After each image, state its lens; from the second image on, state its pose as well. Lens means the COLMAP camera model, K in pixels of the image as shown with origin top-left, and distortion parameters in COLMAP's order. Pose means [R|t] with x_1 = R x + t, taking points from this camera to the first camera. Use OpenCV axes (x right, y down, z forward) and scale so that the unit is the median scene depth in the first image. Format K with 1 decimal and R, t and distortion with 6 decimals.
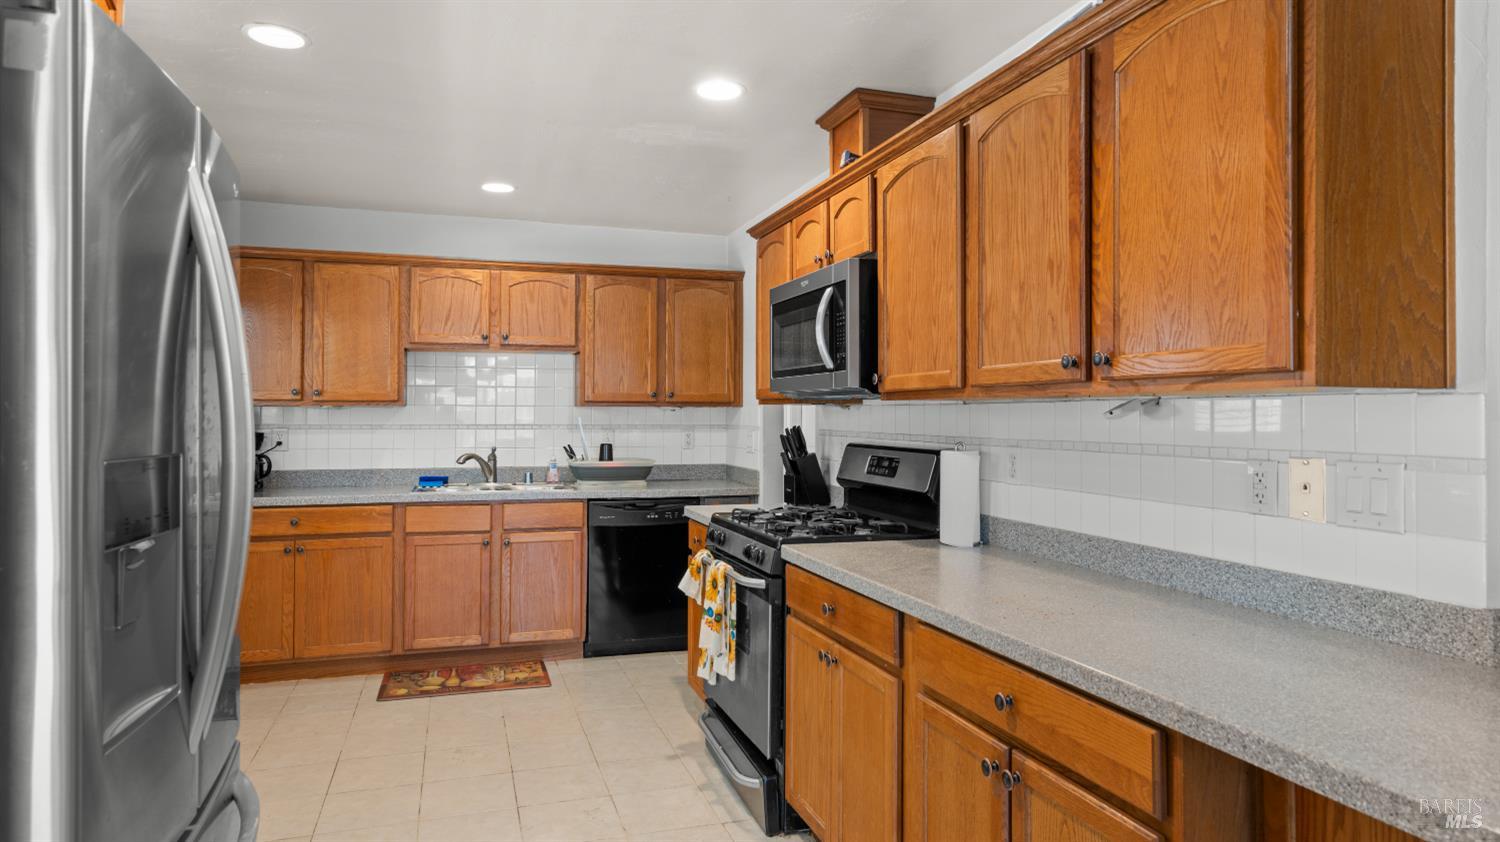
lens RADIAL K [[889.7, 0, 751.7], [0, 889.7, 398.6], [0, 0, 1]] dist [-0.000560, 0.000505]
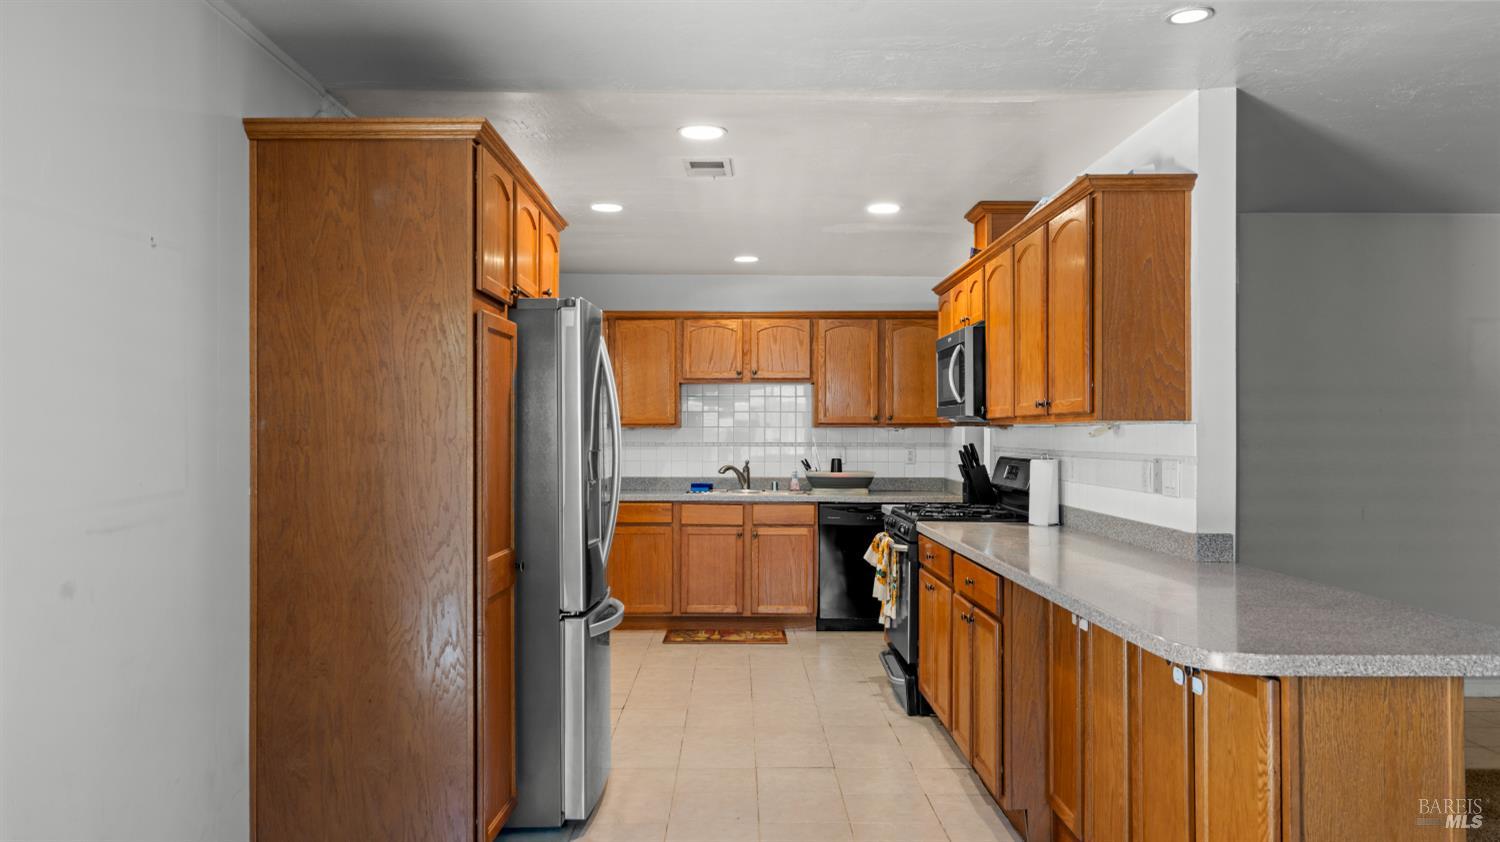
lens RADIAL K [[1121.8, 0, 750.0], [0, 1121.8, 421.0], [0, 0, 1]] dist [0.000632, 0.000232]
pose [[0.952858, -0.004737, -0.303379, 0.212081], [0.006705, 0.999963, 0.005443, -0.010429], [0.303342, -0.007221, 0.952854, -0.549720]]
